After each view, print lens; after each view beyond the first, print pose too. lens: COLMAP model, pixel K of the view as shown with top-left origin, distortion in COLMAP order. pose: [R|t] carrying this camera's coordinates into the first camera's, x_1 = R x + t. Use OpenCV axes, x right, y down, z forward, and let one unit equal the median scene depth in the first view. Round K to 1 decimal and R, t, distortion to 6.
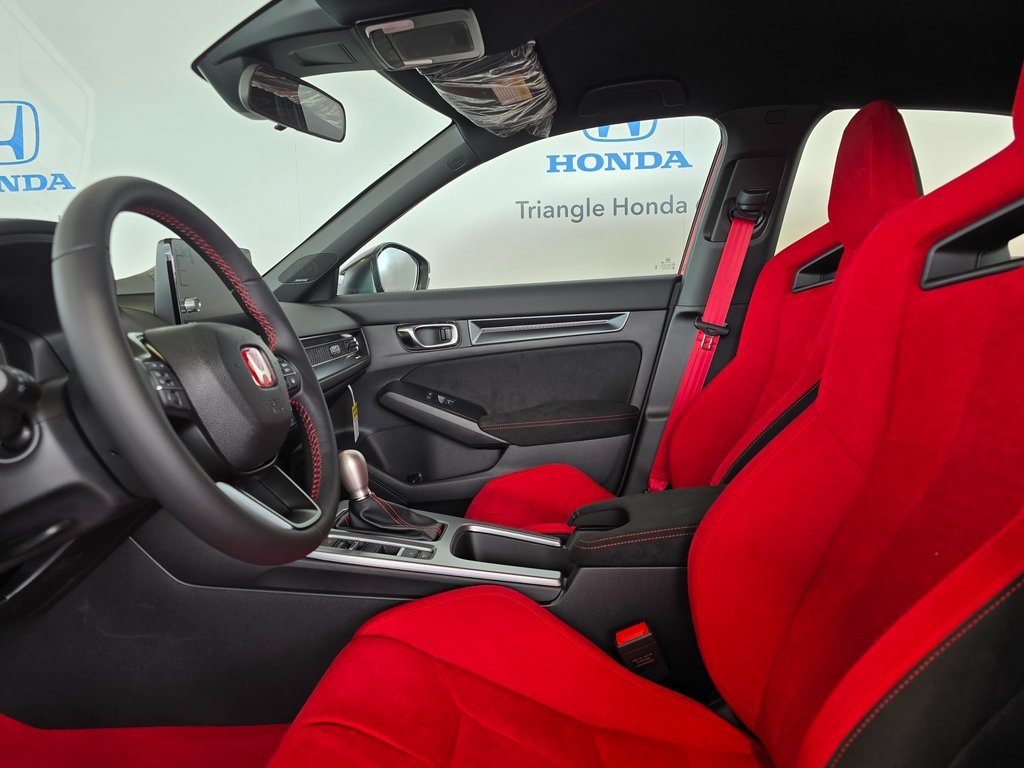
lens RADIAL K [[763.4, 0, 517.8], [0, 763.4, 388.6], [0, 0, 1]] dist [0.078942, -0.113164]
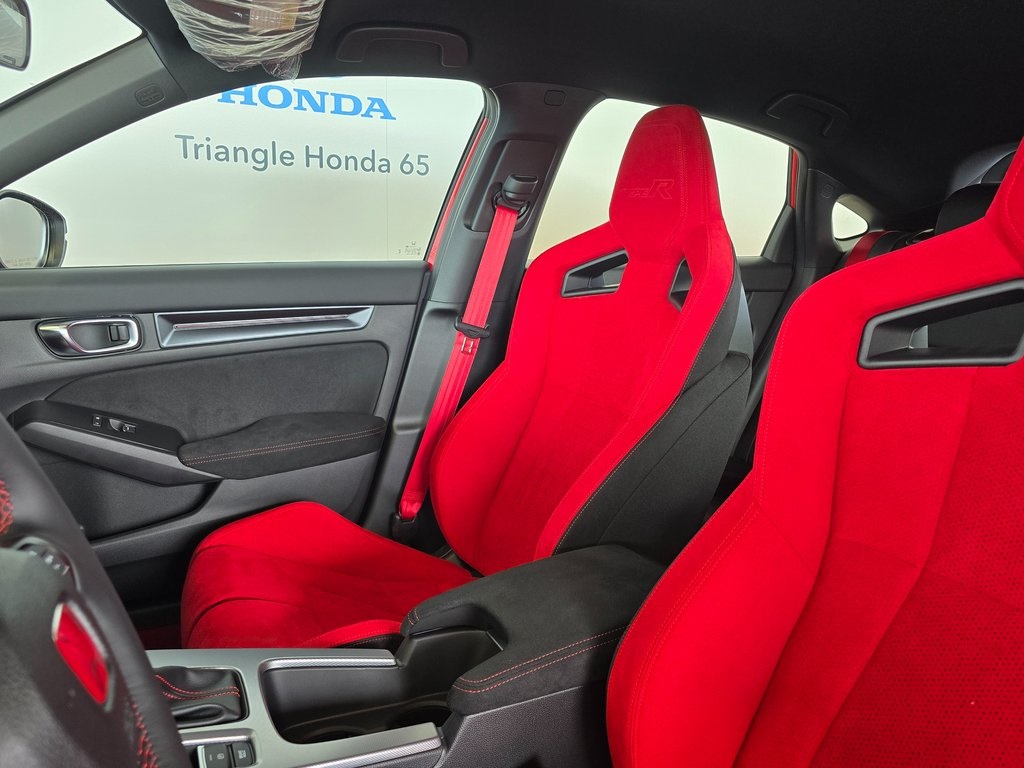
lens RADIAL K [[763.4, 0, 517.8], [0, 763.4, 388.6], [0, 0, 1]] dist [0.078942, -0.113164]
pose [[0.867682, -0.047806, 0.494815, -0.131217], [-0.000446, 0.995290, 0.096941, -0.090177], [-0.497119, -0.084335, 0.863574, 0.195589]]
